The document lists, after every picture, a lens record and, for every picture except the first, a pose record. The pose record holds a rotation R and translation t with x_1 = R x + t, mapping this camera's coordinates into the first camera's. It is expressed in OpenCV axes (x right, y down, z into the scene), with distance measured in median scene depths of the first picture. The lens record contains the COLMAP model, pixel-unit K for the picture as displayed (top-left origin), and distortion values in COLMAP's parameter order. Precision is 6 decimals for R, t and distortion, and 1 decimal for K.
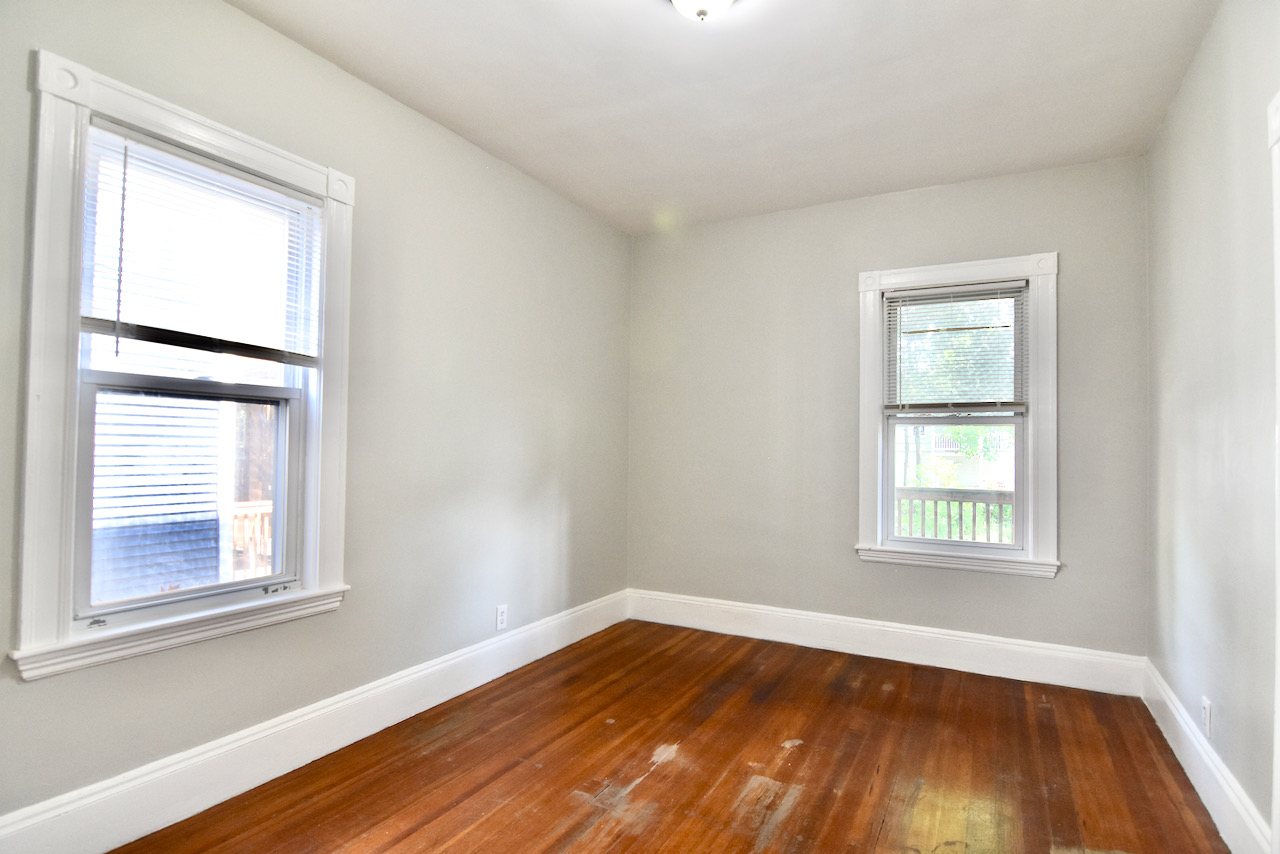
lens RADIAL K [[656.8, 0, 635.9], [0, 656.8, 433.6], [0, 0, 1]] dist [0.000596, -0.013289]
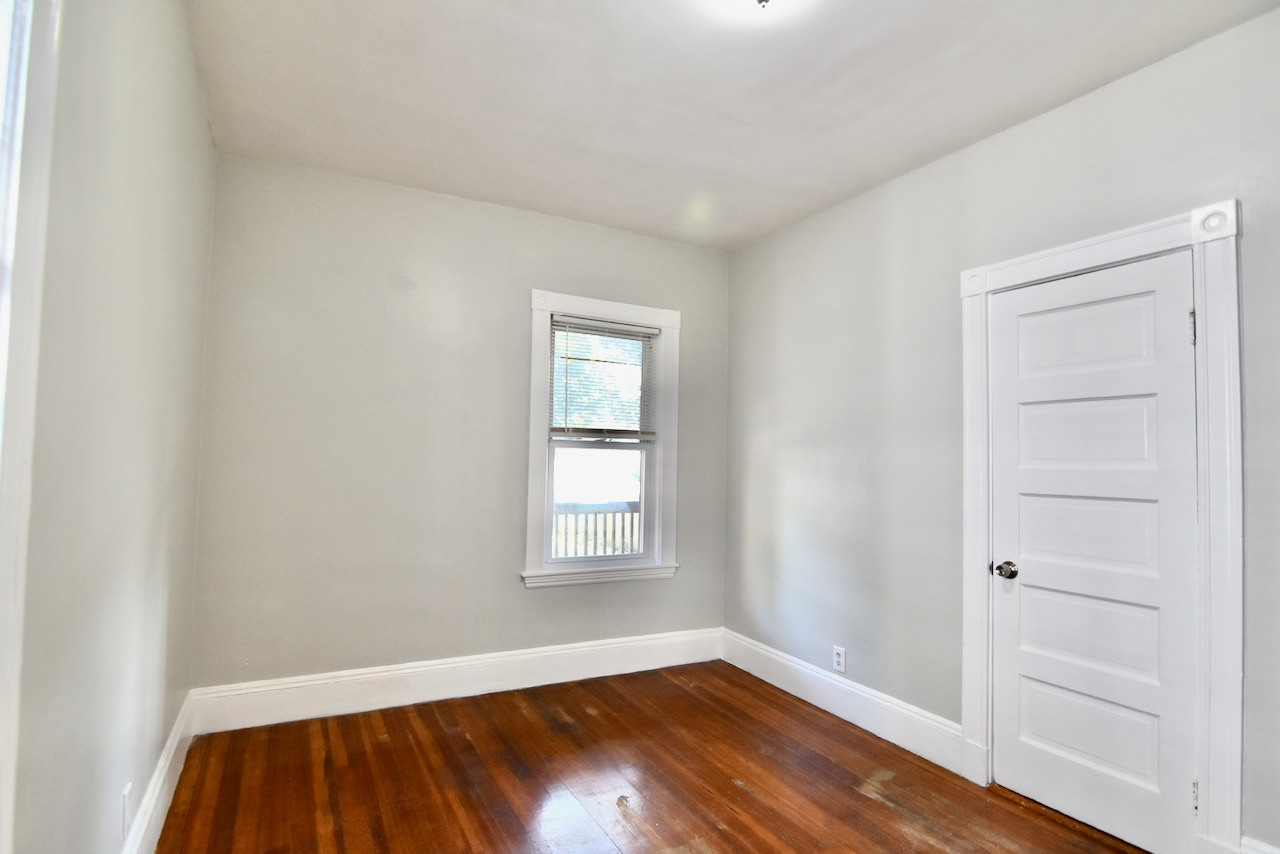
lens RADIAL K [[656.8, 0, 635.9], [0, 656.8, 433.6], [0, 0, 1]] dist [0.000596, -0.013289]
pose [[0.547540, 0.033285, 0.836117, -0.399450], [-0.031849, 0.999314, -0.018925, -0.020625], [-0.836173, -0.016267, 0.548224, 0.363337]]
